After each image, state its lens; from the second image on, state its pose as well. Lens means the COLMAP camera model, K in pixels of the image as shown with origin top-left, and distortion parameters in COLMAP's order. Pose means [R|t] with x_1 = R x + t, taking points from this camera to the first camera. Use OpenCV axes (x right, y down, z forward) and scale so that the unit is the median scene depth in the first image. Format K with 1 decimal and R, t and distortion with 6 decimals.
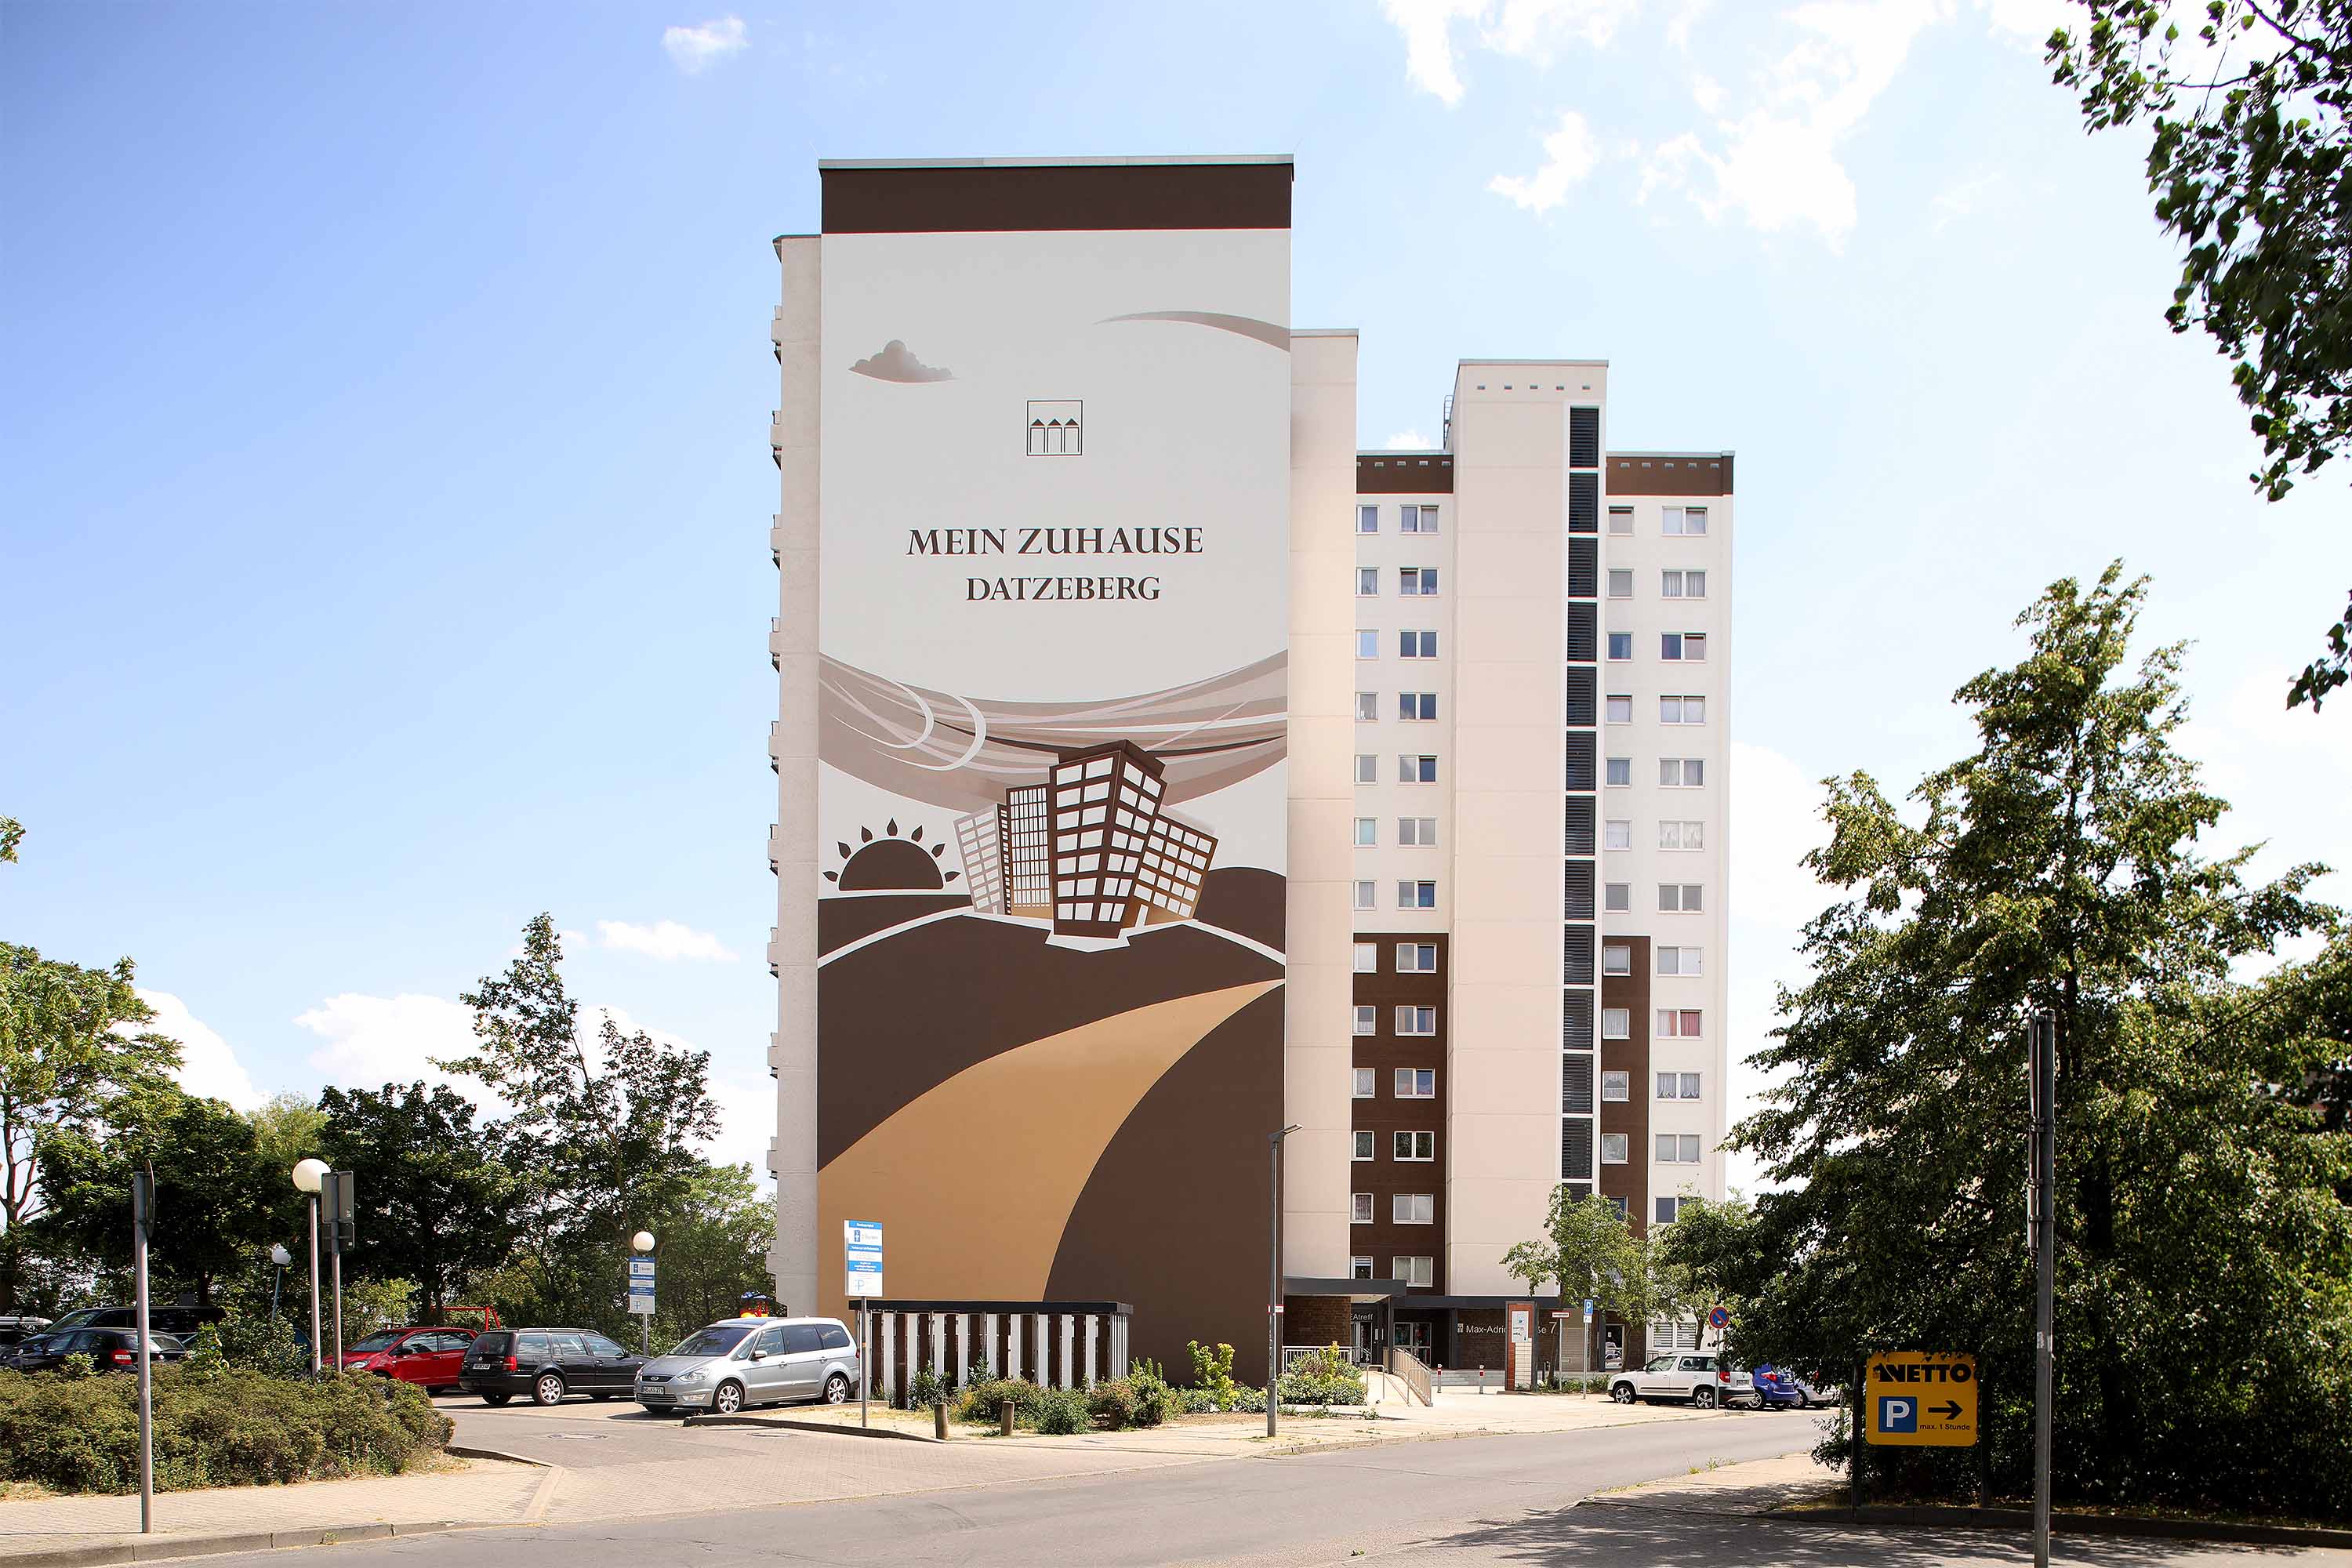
lens RADIAL K [[1636.0, 0, 1203.9], [0, 1636.0, 787.3], [0, 0, 1]] dist [-0.070142, 0.064275]
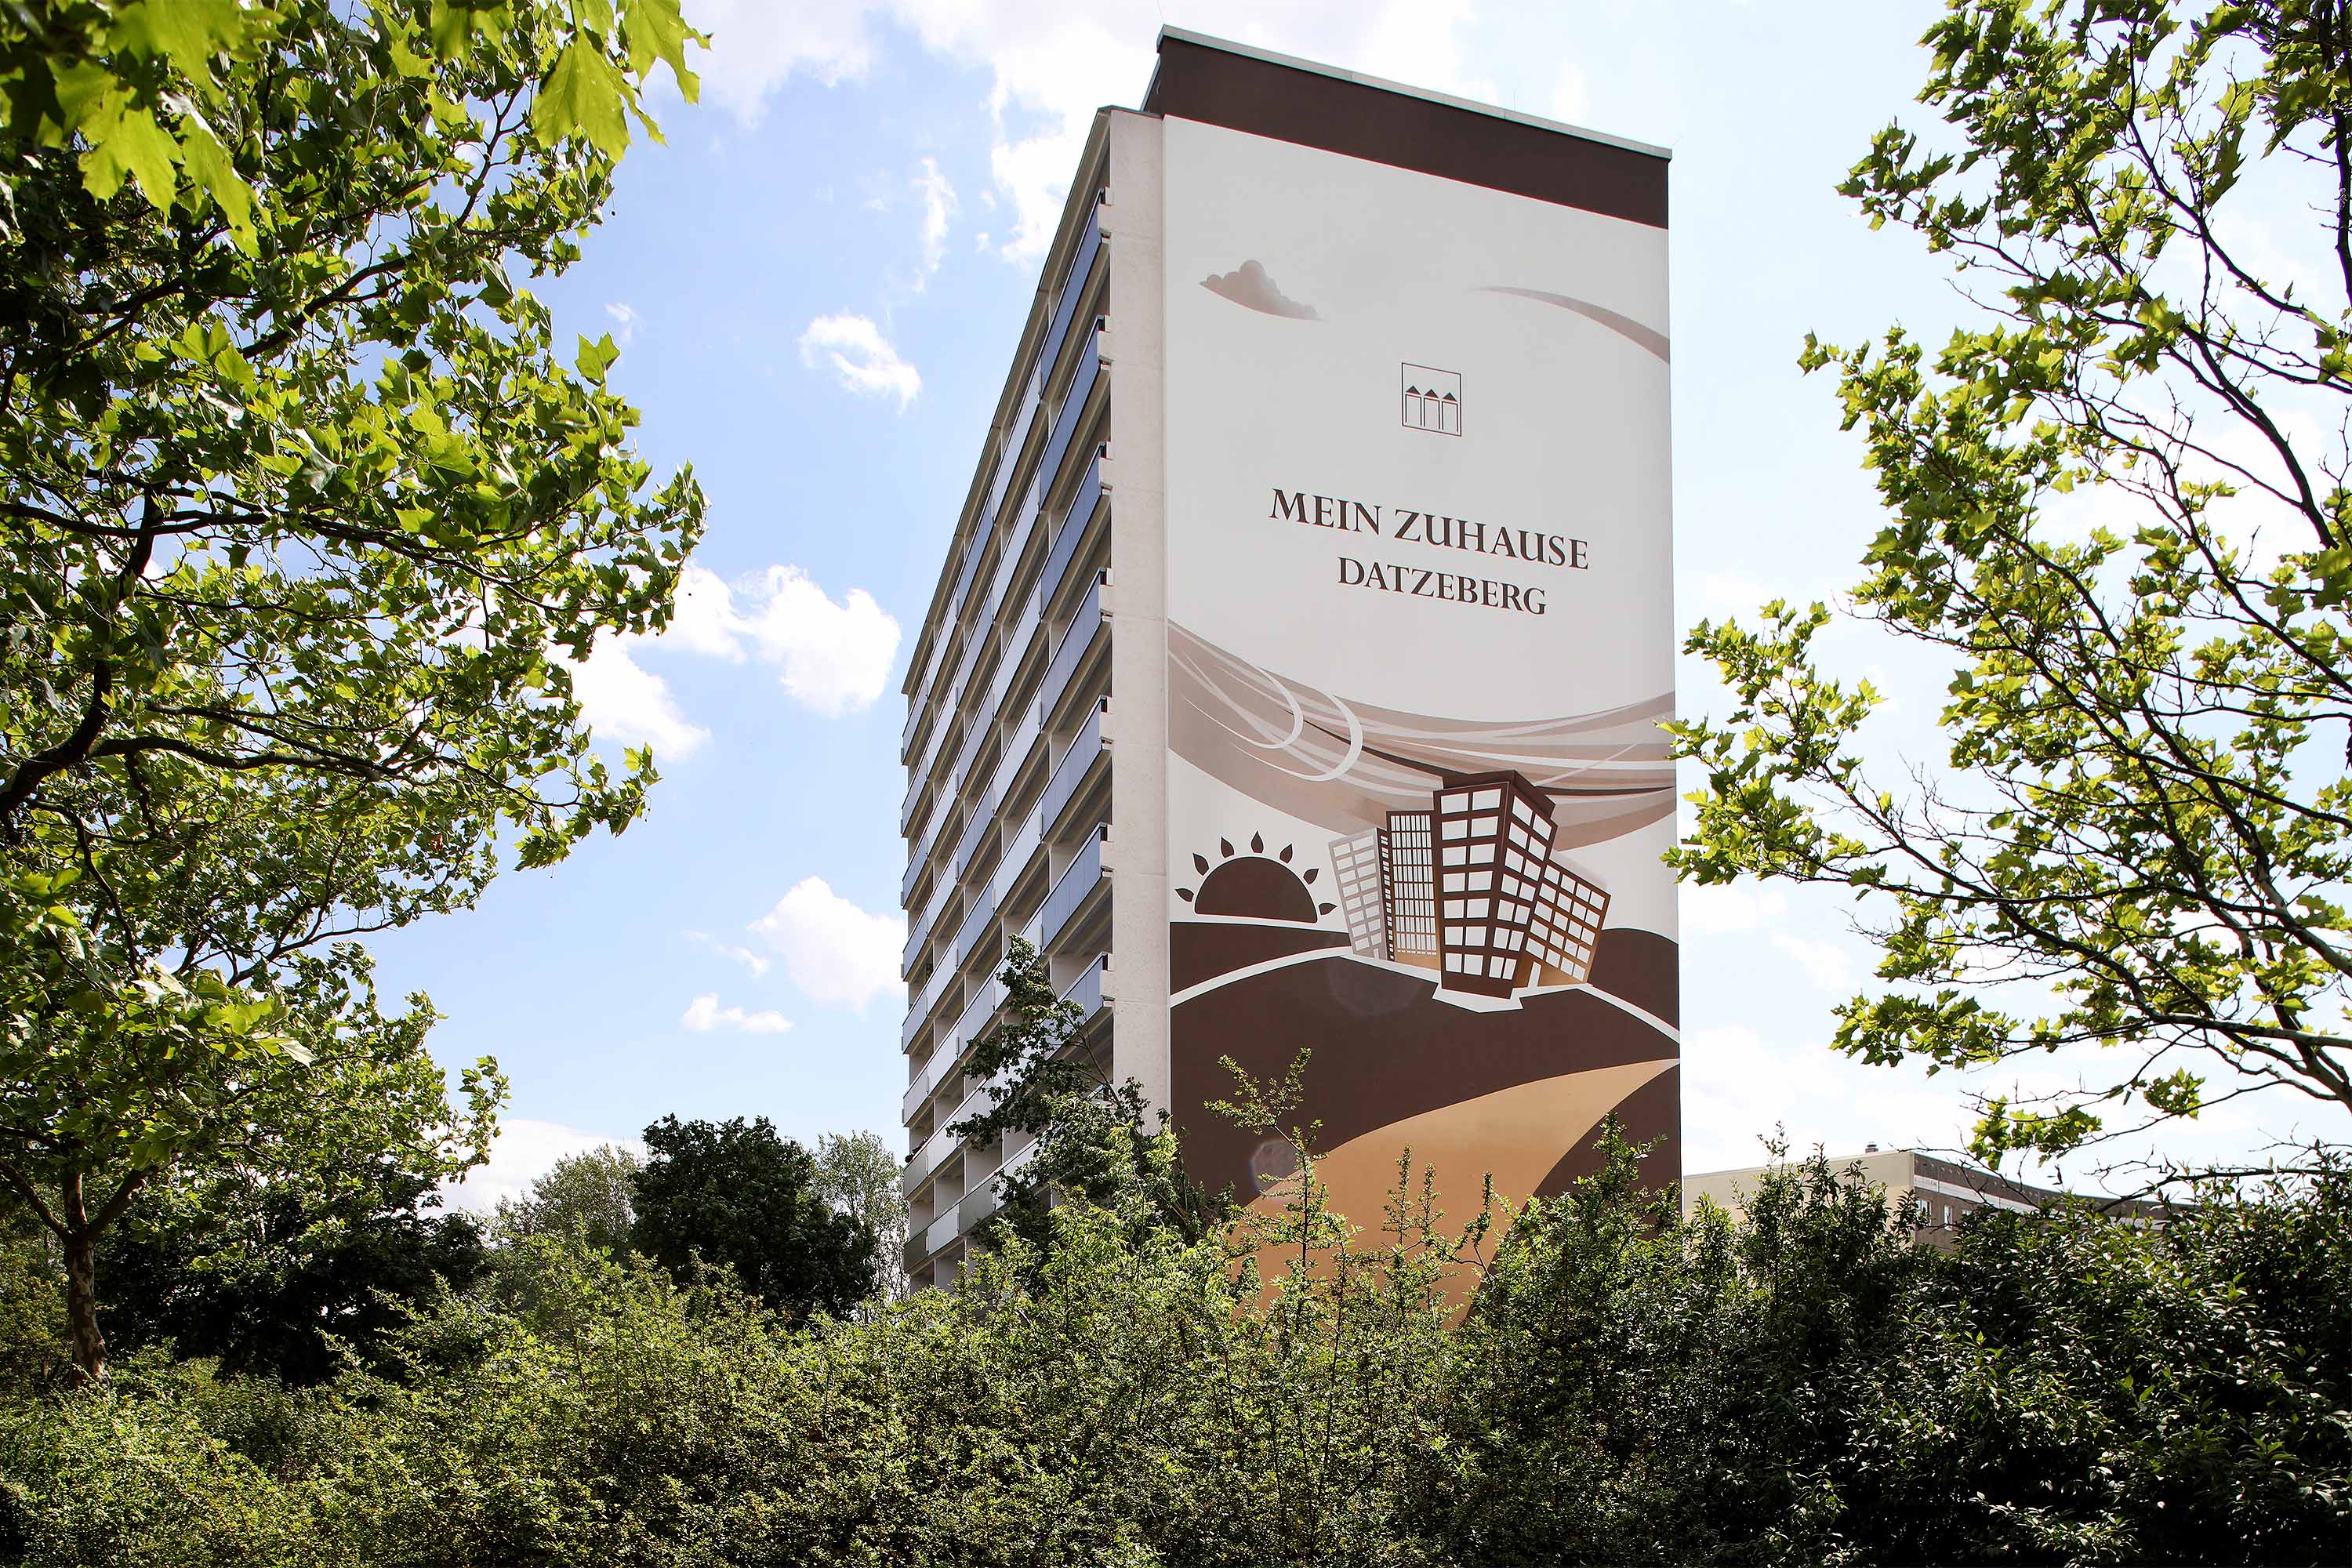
lens RADIAL K [[1636.0, 0, 1203.9], [0, 1636.0, 787.3], [0, 0, 1]] dist [-0.070142, 0.064275]
pose [[0.955103, 0.115003, 0.273042, -0.447868], [-0.115838, 0.993181, -0.013115, 0.010674], [-0.272688, -0.019103, 0.961913, 0.207840]]
